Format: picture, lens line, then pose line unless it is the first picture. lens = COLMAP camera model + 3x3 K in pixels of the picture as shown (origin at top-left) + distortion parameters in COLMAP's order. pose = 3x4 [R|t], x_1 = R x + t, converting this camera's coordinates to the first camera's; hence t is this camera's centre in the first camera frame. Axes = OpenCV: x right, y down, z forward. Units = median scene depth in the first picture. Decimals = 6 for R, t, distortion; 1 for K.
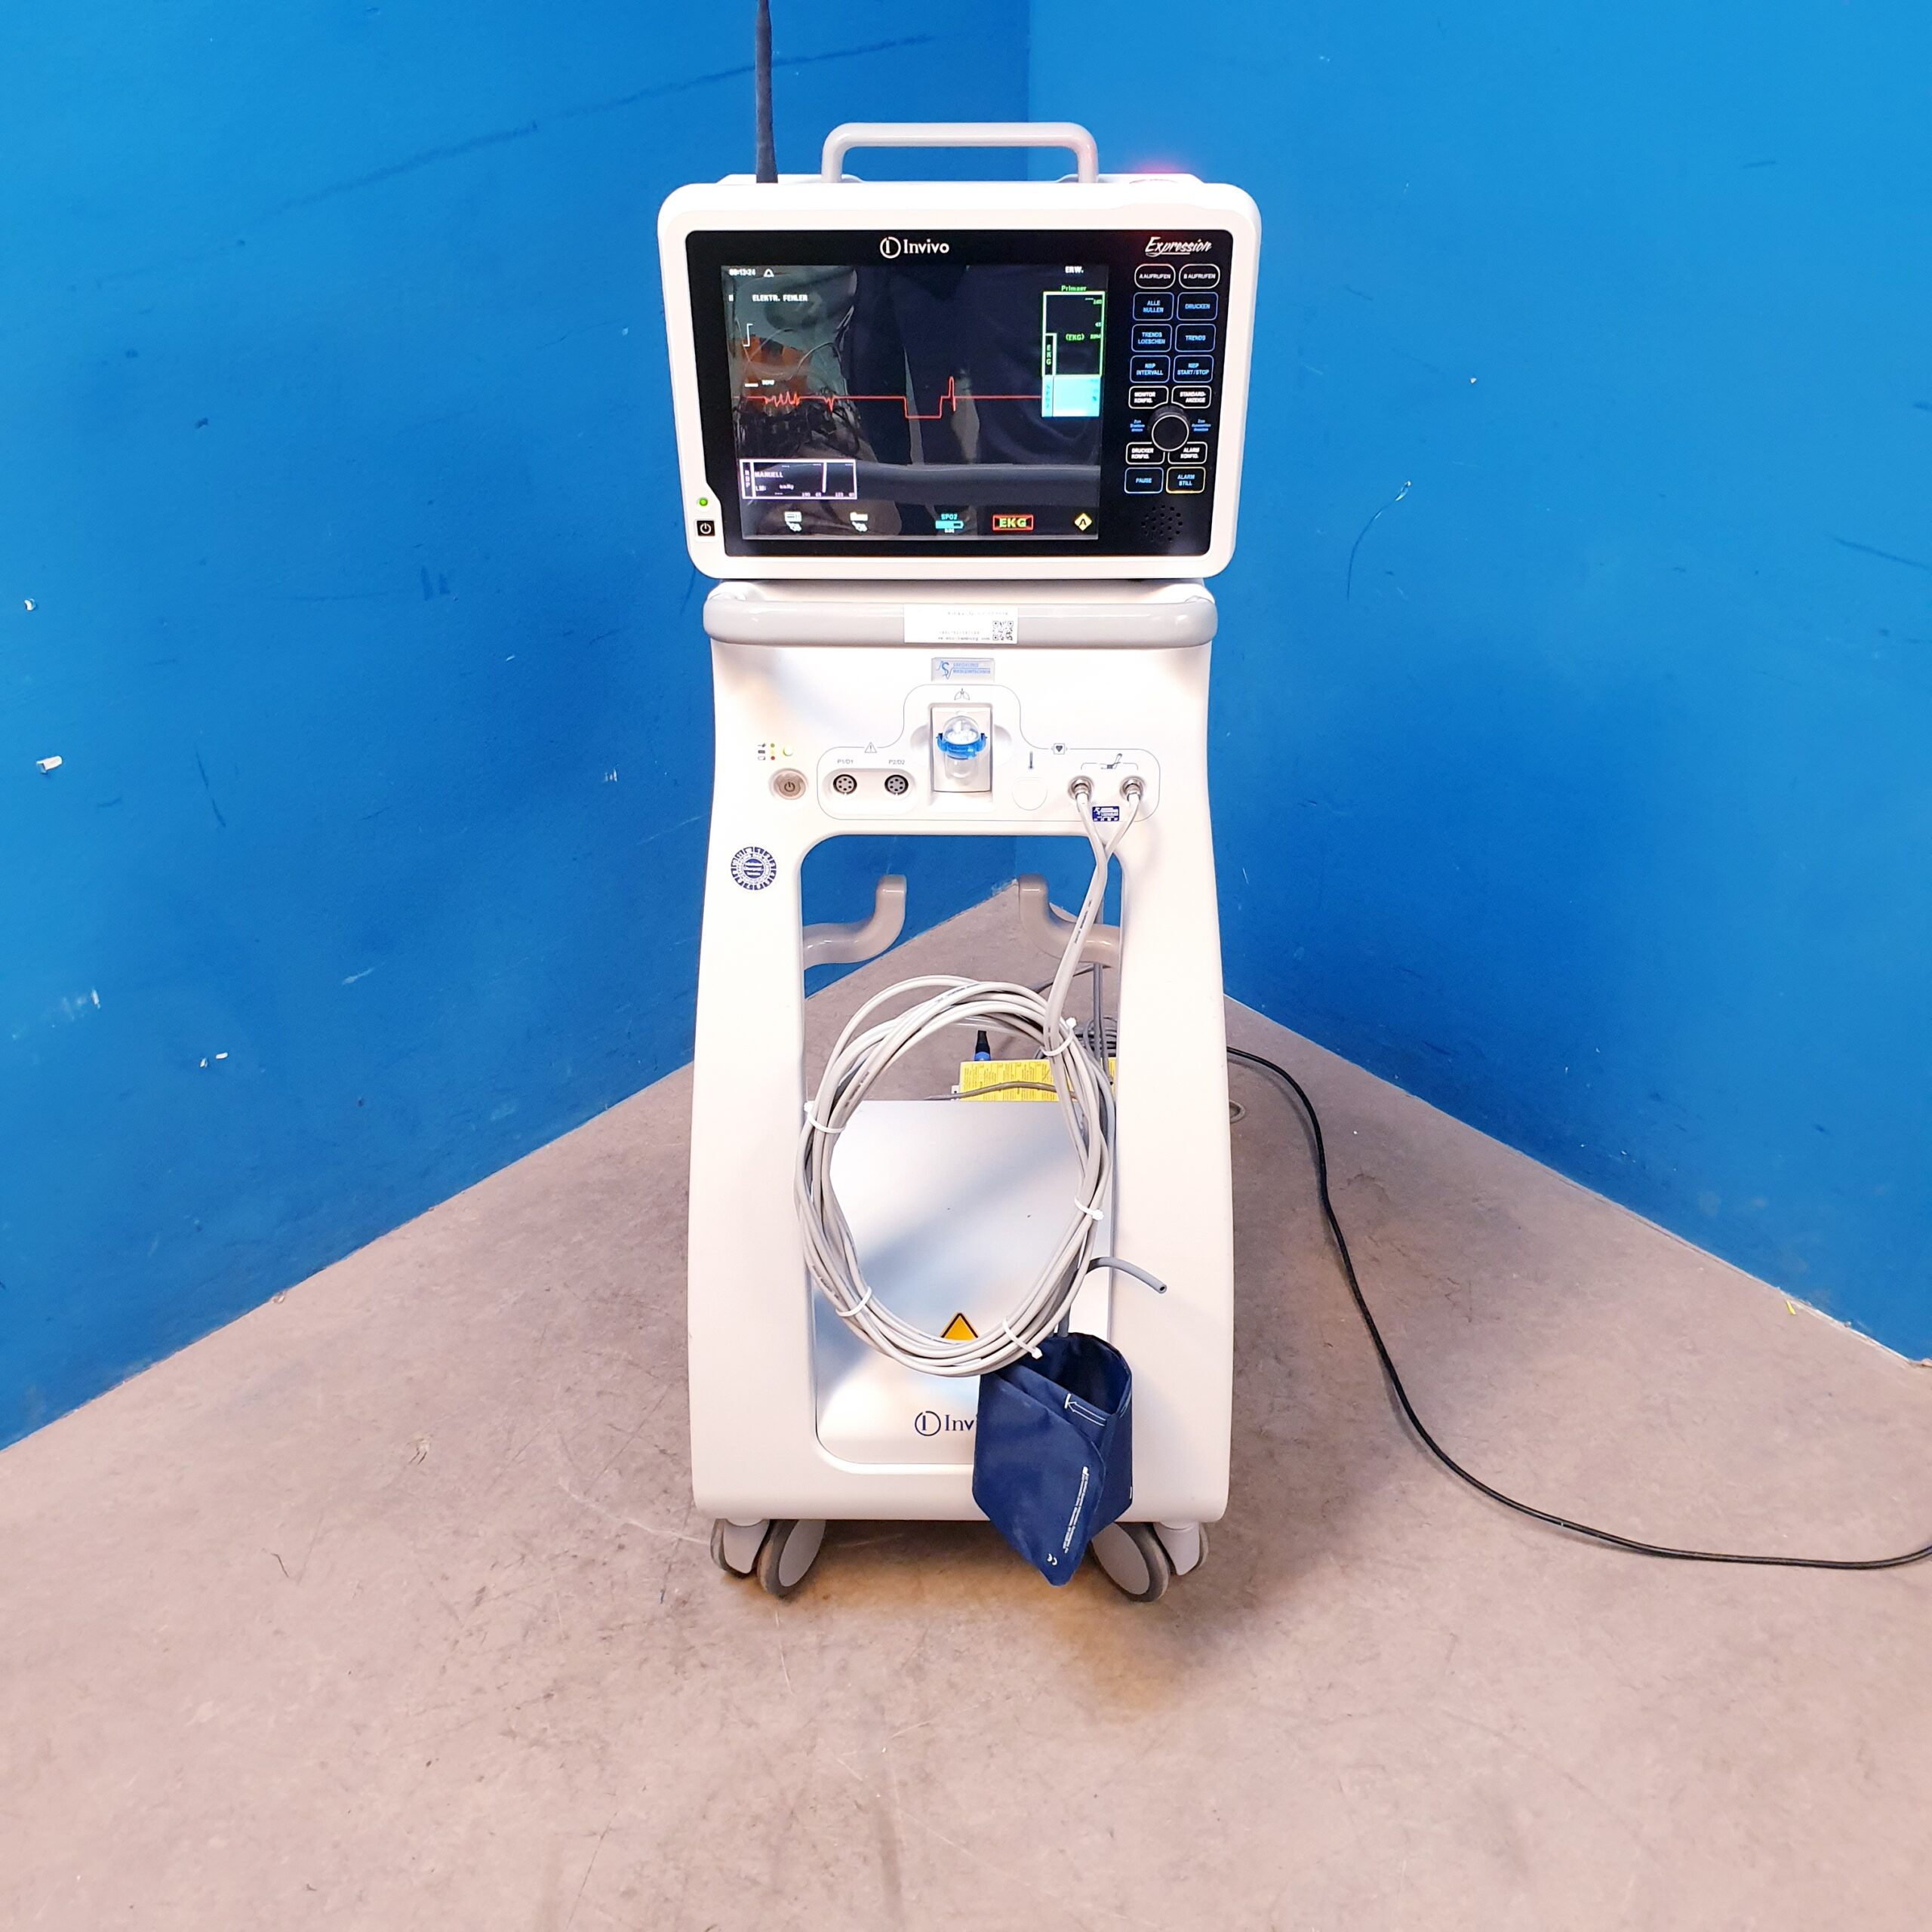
lens RADIAL K [[1937.9, 0, 960.5], [0, 1937.9, 931.6], [0, 0, 1]] dist [0.125718, -0.344609]
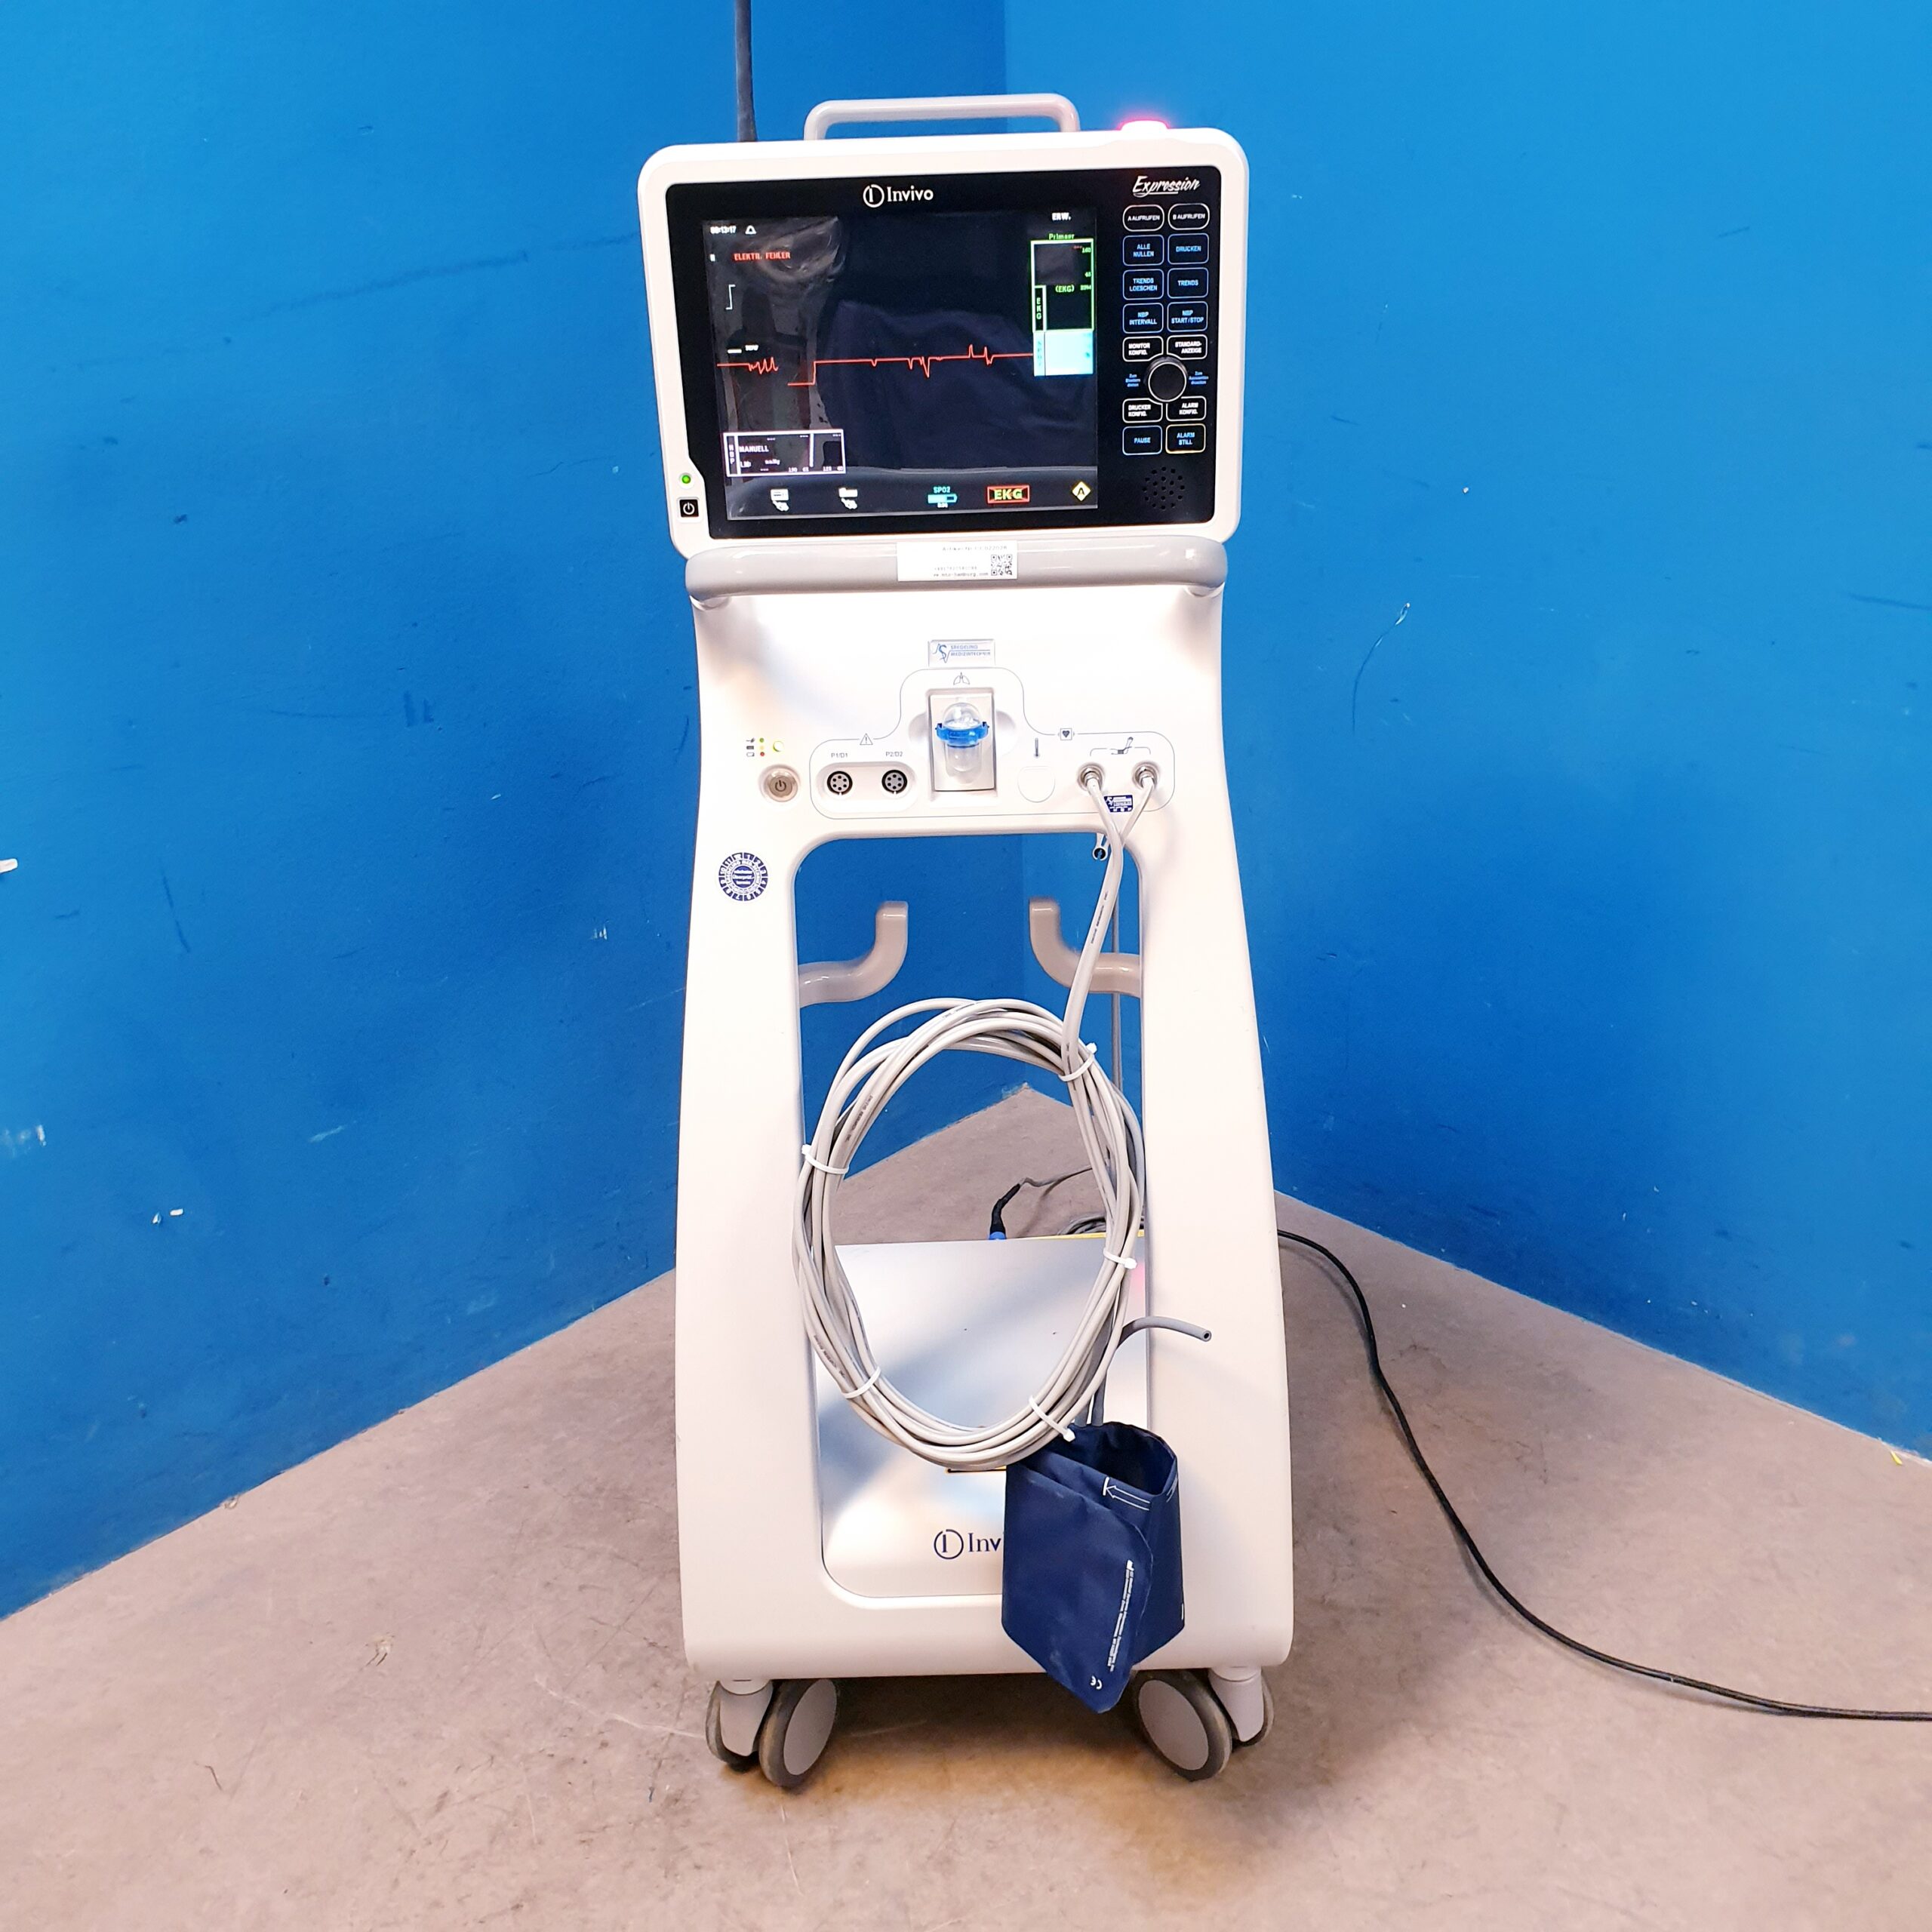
lens RADIAL K [[1962.3, 0, 973.0], [0, 1962.3, 955.1], [0, 0, 1]] dist [0.010665, -0.003098]
pose [[0.999497, -0.031132, 0.005976, -0.002620], [0.031700, 0.980713, -0.192865, 0.152024], [0.000144, 0.192957, 0.981207, 0.072061]]
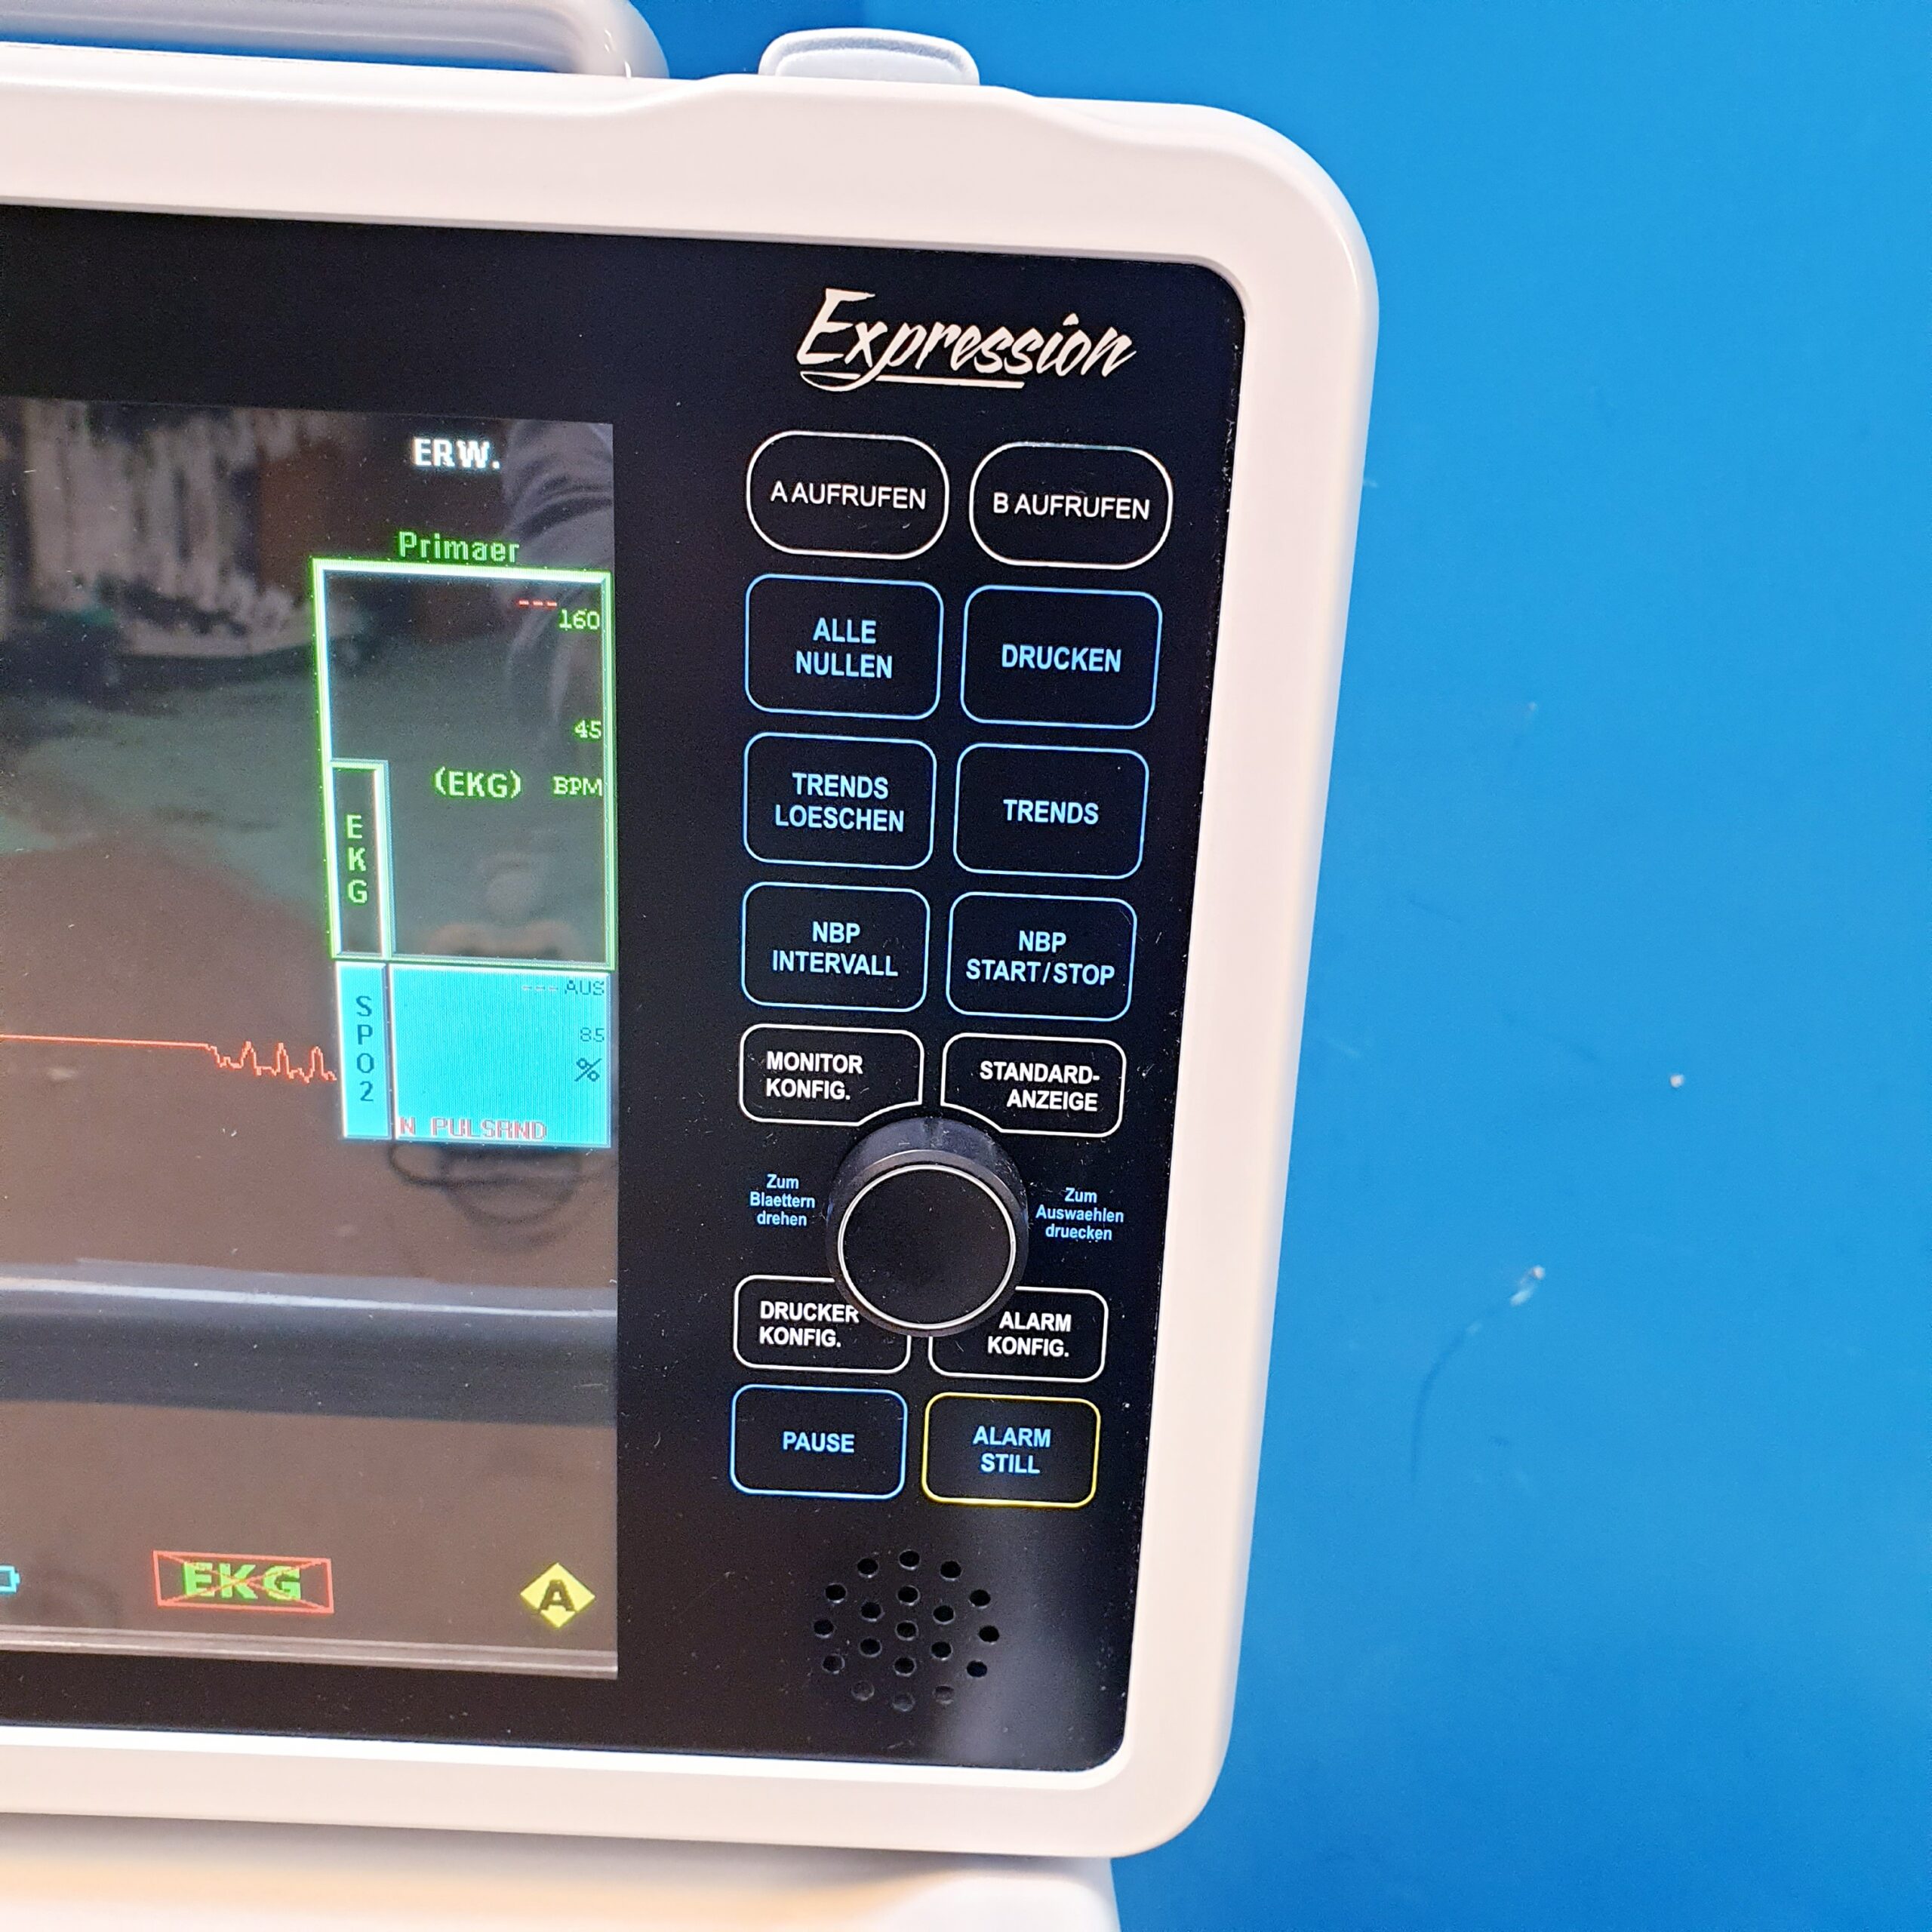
lens RADIAL K [[2031.9, 0, 915.7], [0, 2031.9, 965.1], [0, 0, 1]] dist [0.210419, -0.661605]
pose [[0.998795, 0.048267, 0.008920, 0.075037], [-0.043039, 0.948570, -0.313627, -0.157766], [-0.023599, 0.312865, 0.949504, 0.574293]]
